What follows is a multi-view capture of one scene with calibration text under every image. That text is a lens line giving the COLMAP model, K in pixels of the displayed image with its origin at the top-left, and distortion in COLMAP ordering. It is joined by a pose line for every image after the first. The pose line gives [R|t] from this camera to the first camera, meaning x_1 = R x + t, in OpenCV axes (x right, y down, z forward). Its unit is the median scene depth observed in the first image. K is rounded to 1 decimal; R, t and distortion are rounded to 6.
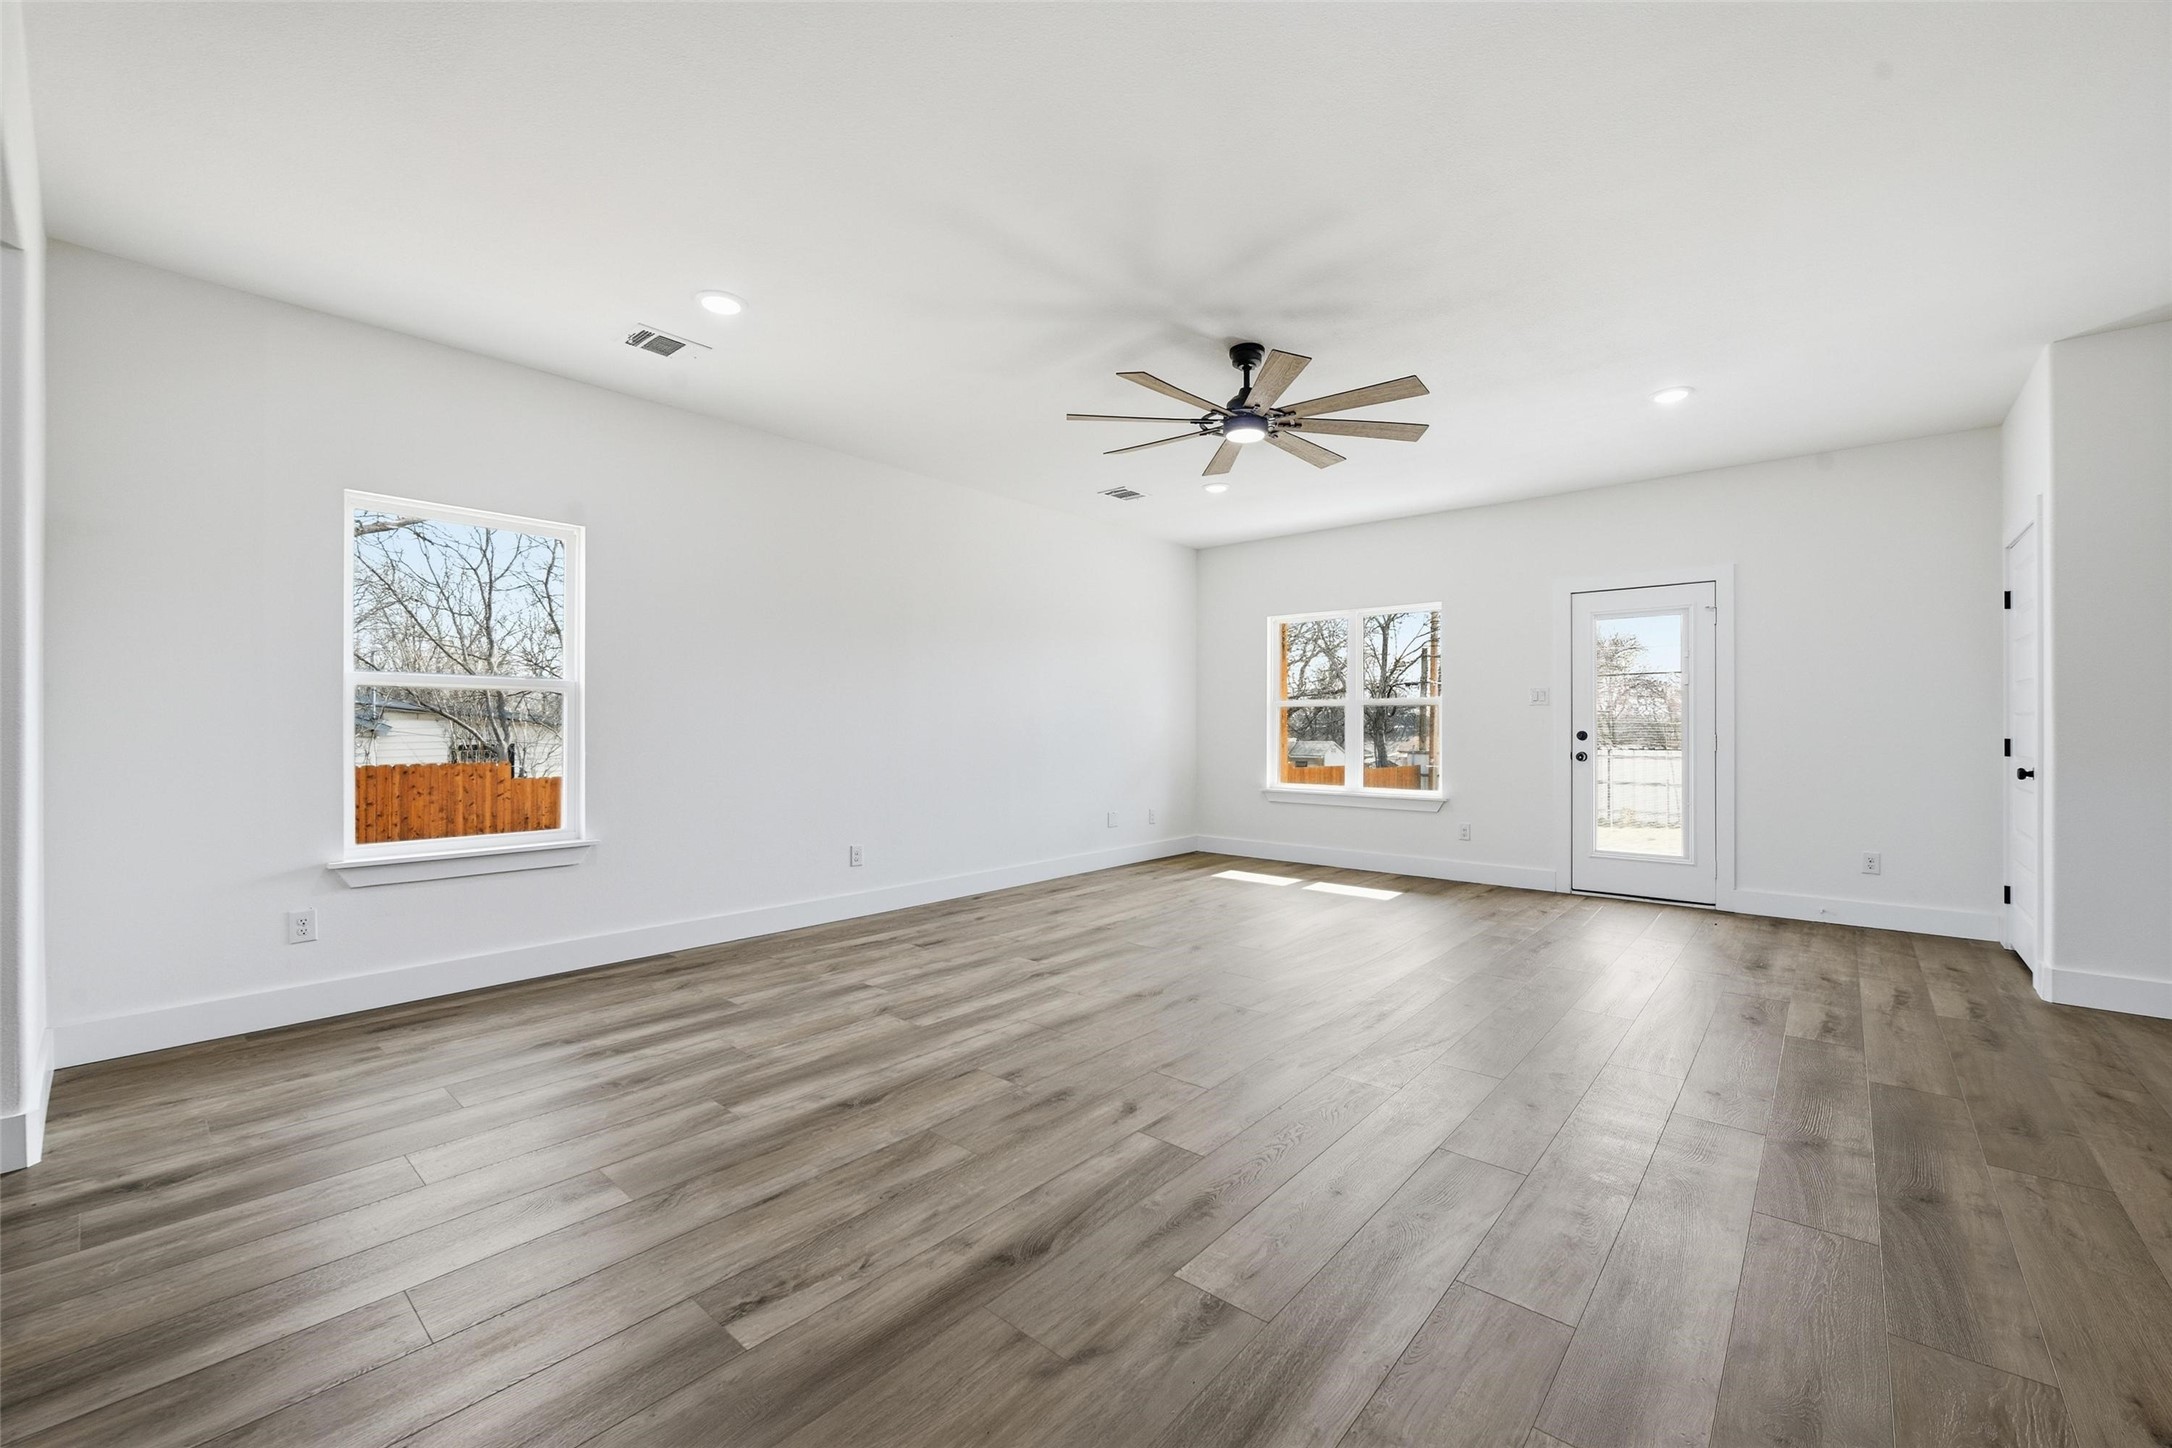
lens RADIAL K [[866.2, 0, 1098.3], [0, 866.2, 722.4], [0, 0, 1]] dist [-0.006782, -0.000463]
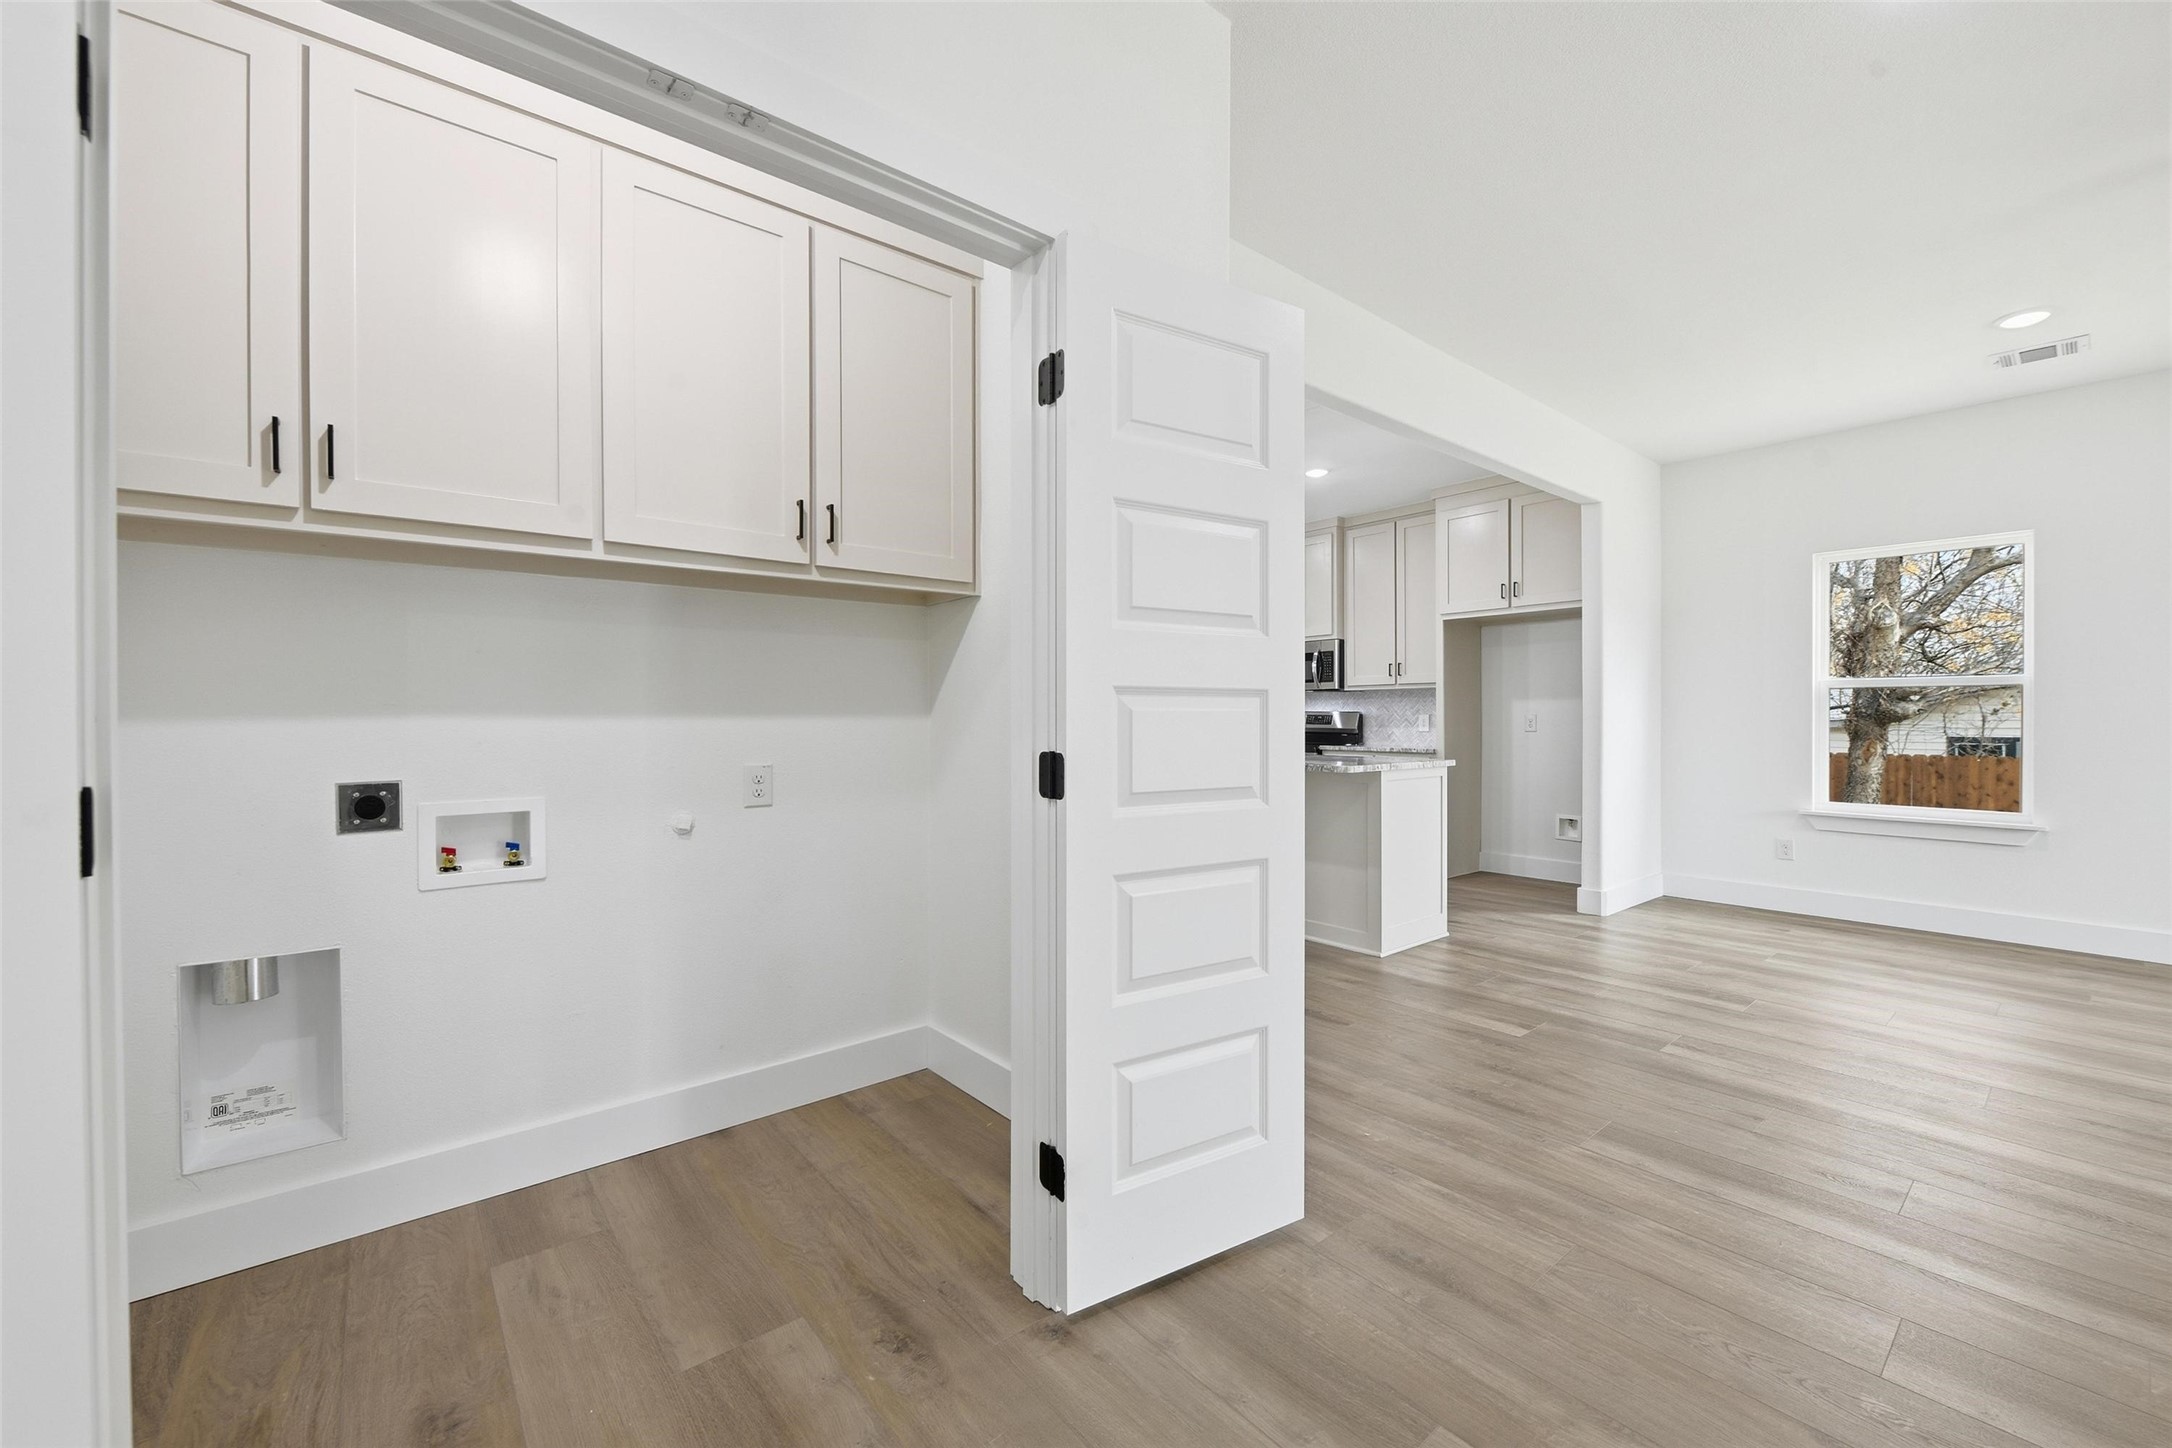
lens RADIAL K [[866.2, 0, 1098.3], [0, 866.2, 722.4], [0, 0, 1]] dist [-0.006782, -0.000463]
pose [[-0.166585, 0.005303, -0.986013, 0.639632], [0.003192, 0.999983, 0.004839, 0.000987], [0.986022, -0.002341, -0.166600, 0.043478]]
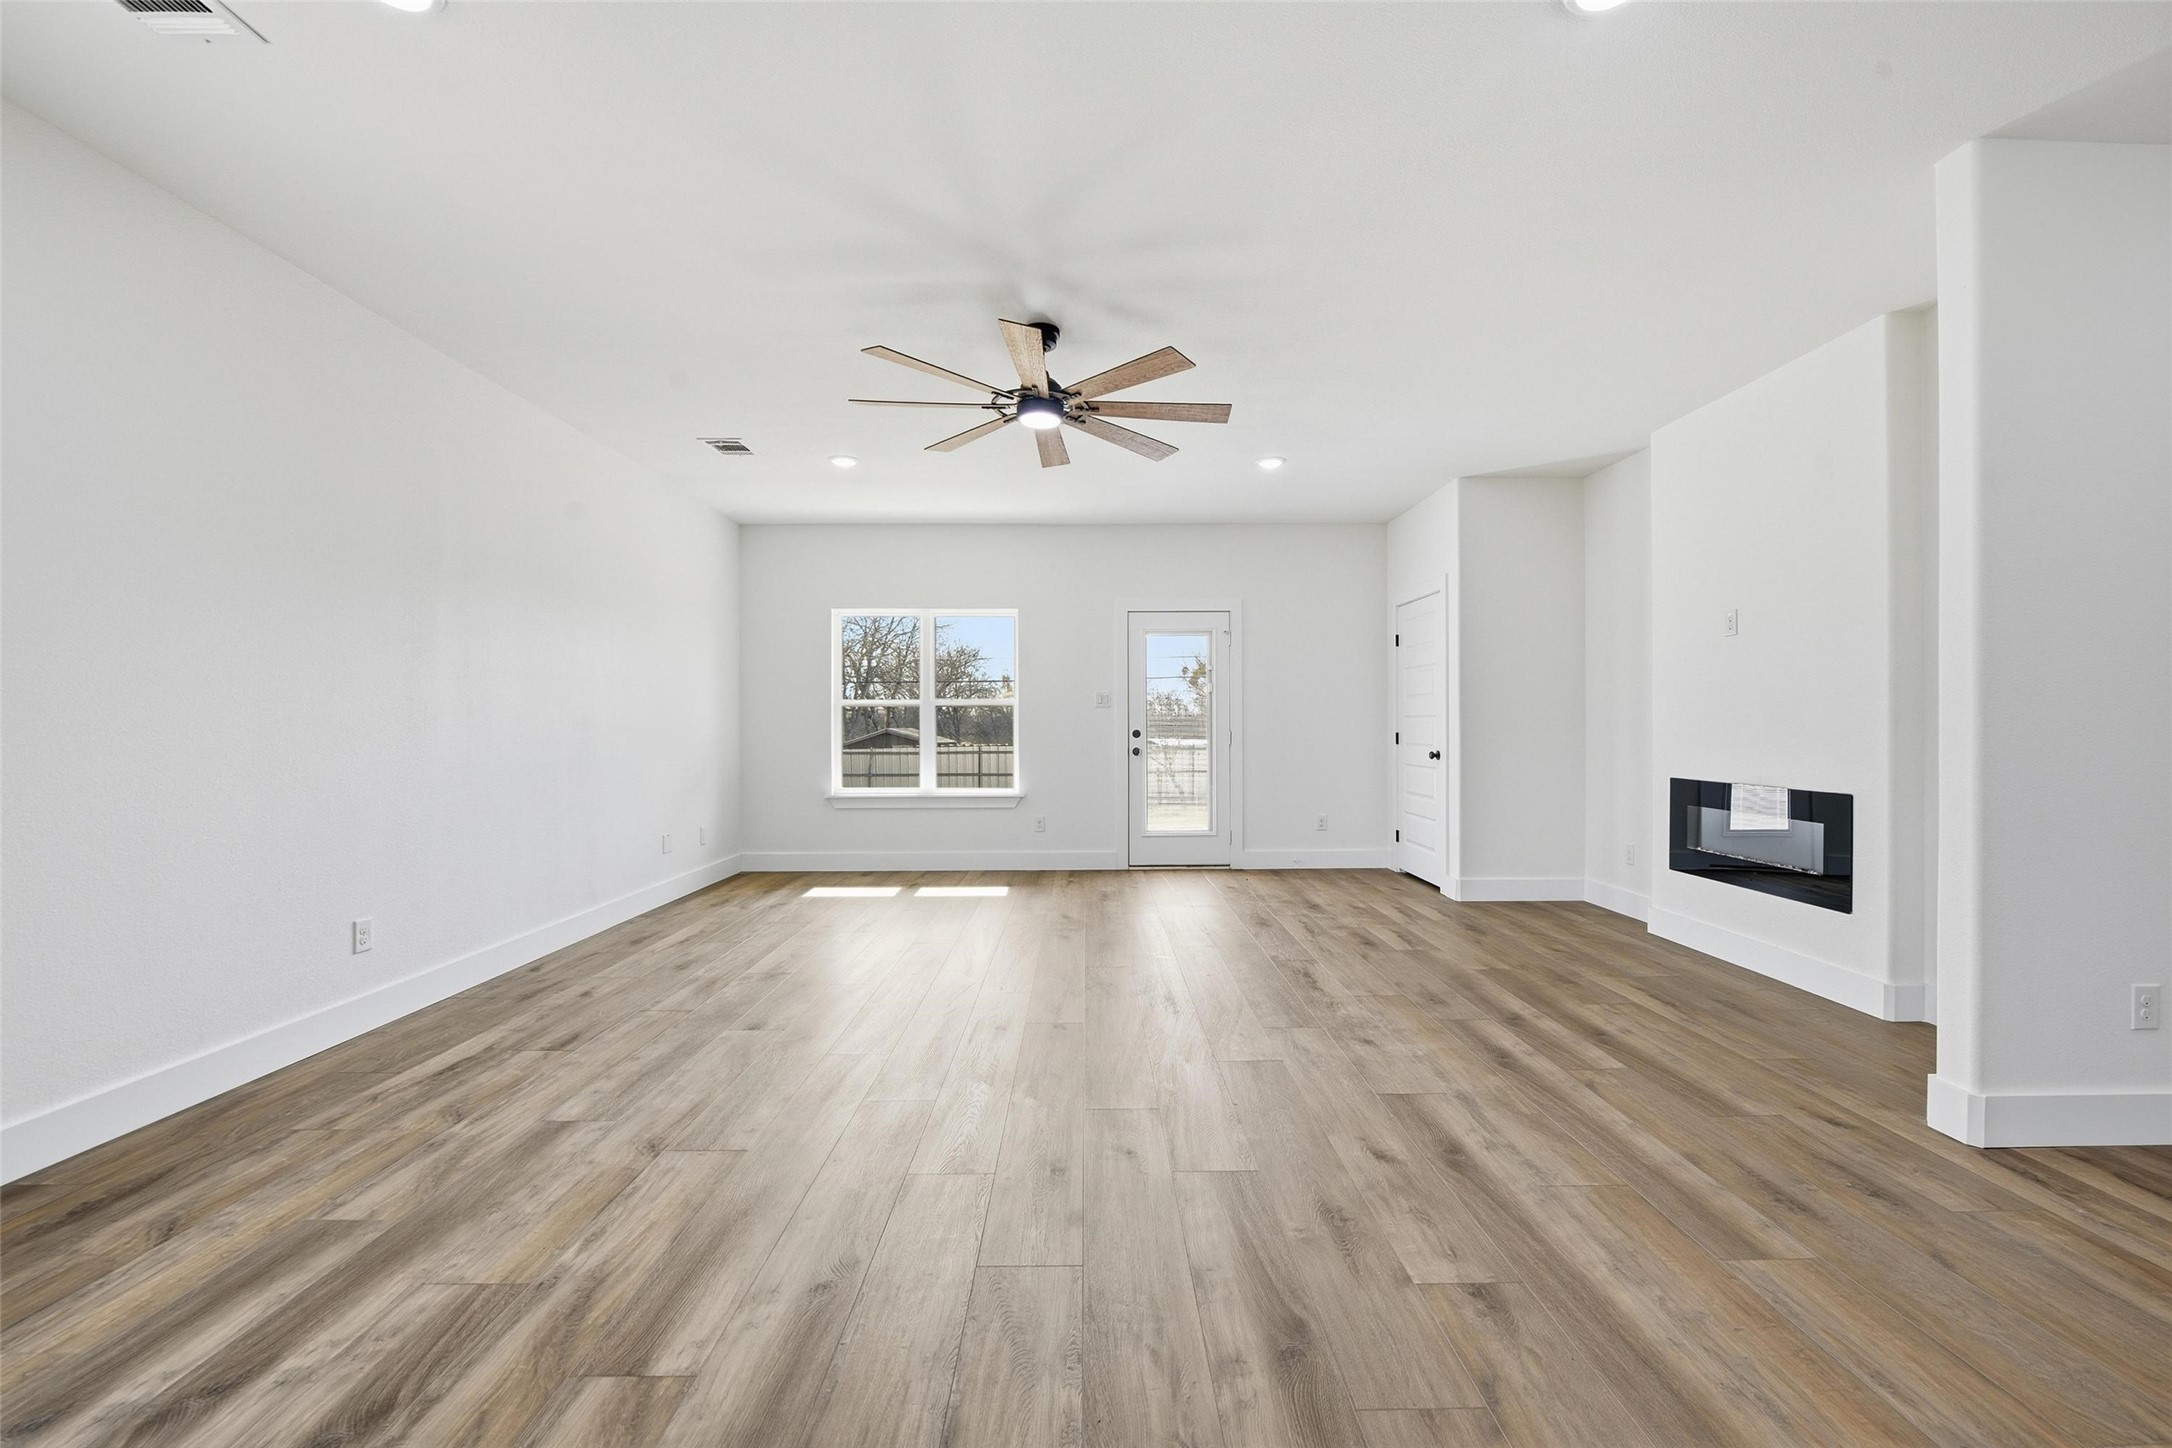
lens RADIAL K [[866.2, 0, 1098.3], [0, 866.2, 722.4], [0, 0, 1]] dist [-0.006782, -0.000463]
pose [[0.752236, -0.001960, 0.658891, -0.371091], [0.002737, 0.999996, -0.000151, 0.000005], [-0.658888, 0.001917, 0.752239, 0.222296]]
